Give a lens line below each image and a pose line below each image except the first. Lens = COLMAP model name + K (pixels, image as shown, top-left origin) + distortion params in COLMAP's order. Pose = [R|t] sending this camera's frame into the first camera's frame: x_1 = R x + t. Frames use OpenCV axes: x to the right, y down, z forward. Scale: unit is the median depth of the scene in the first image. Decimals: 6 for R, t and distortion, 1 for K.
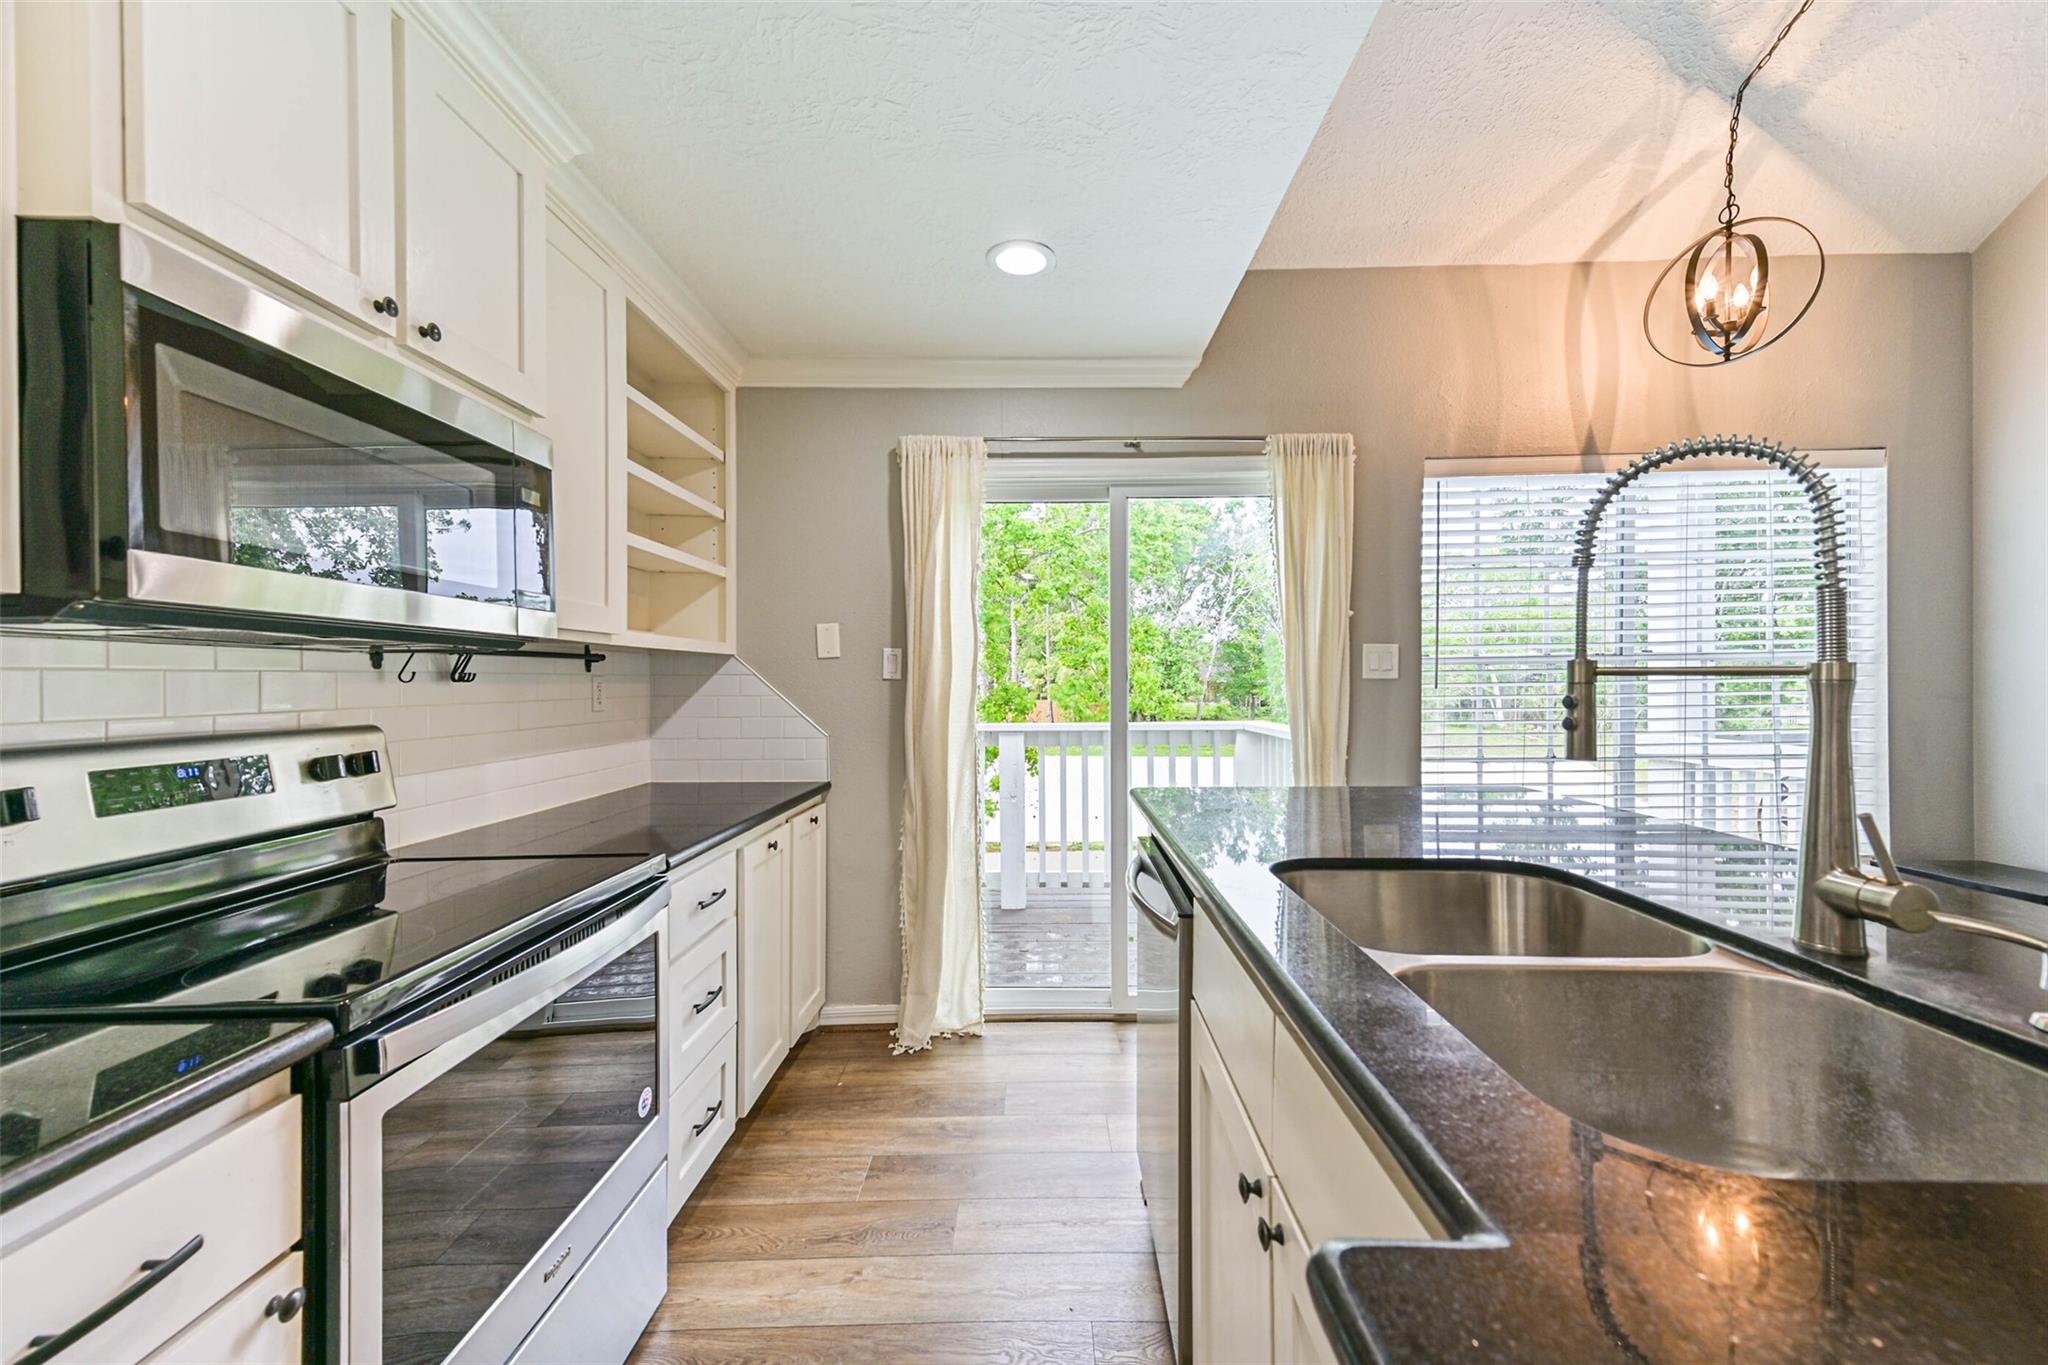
lens RADIAL K [[800.9, 0, 1033.3], [0, 800.9, 682.5], [0, 0, 1]] dist [0.030250, -0.006805]
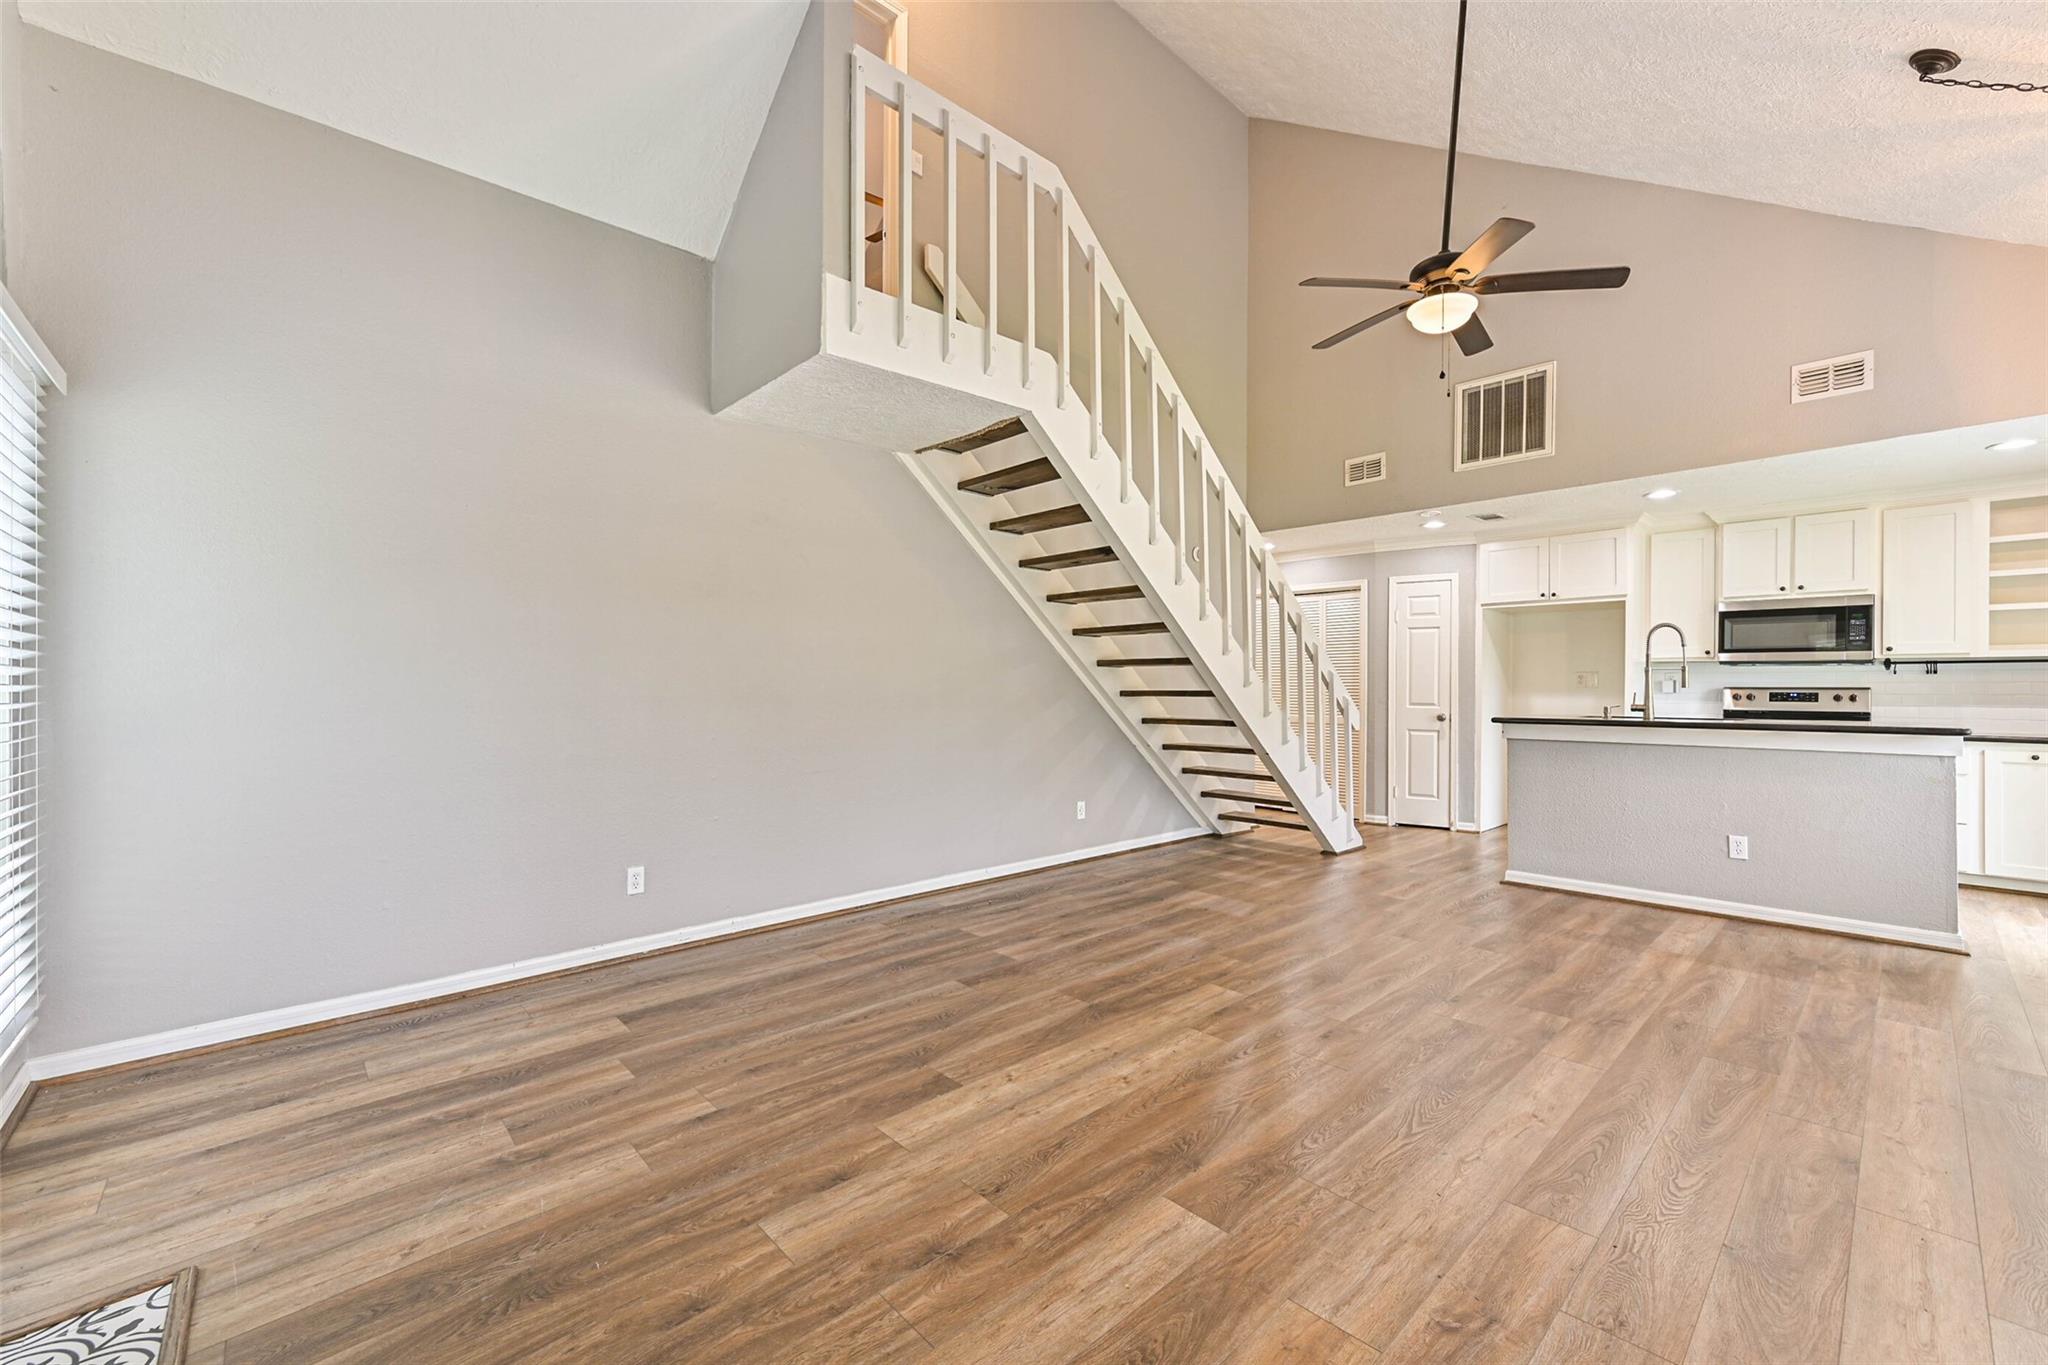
lens RADIAL K [[818.4, 0, 1034.4], [0, 818.4, 688.5], [0, 0, 1]] dist [-0.001549, 0.000690]
pose [[-0.735425, 0.001499, -0.677605, 2.433723], [-0.002646, 0.999984, 0.005085, 0.030151], [0.677601, 0.005533, -0.735409, 0.709750]]
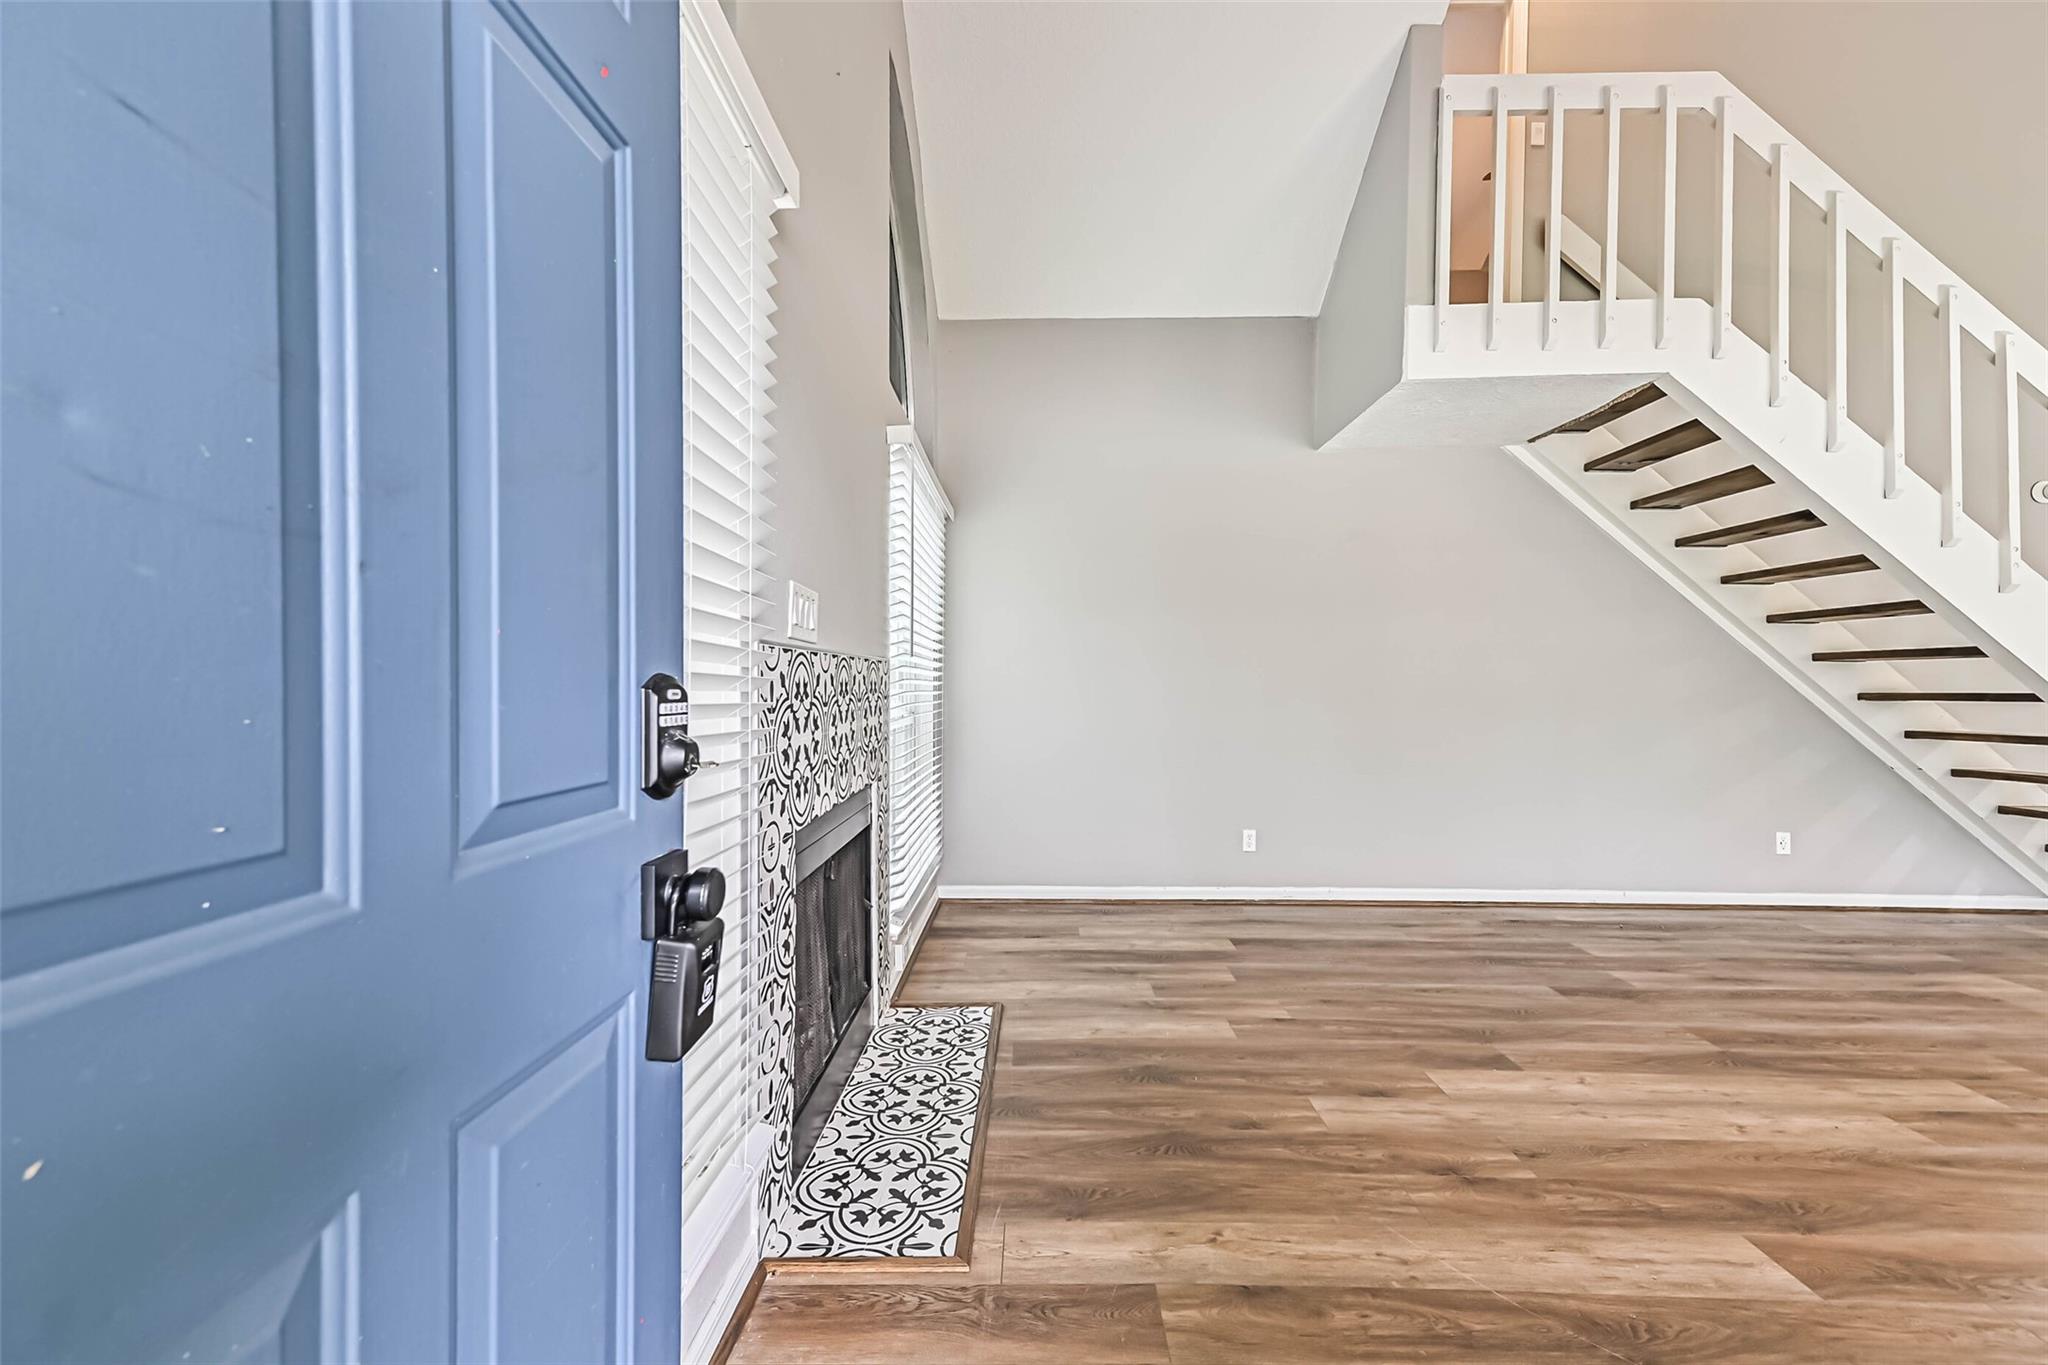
lens RADIAL K [[800.9, 0, 1033.3], [0, 800.9, 682.5], [0, 0, 1]] dist [0.030250, -0.006805]
pose [[-0.999919, -0.004700, 0.011789, 2.428299], [-0.004744, 0.999982, -0.003737, 0.039565], [-0.011771, -0.003793, -0.999924, 0.924825]]
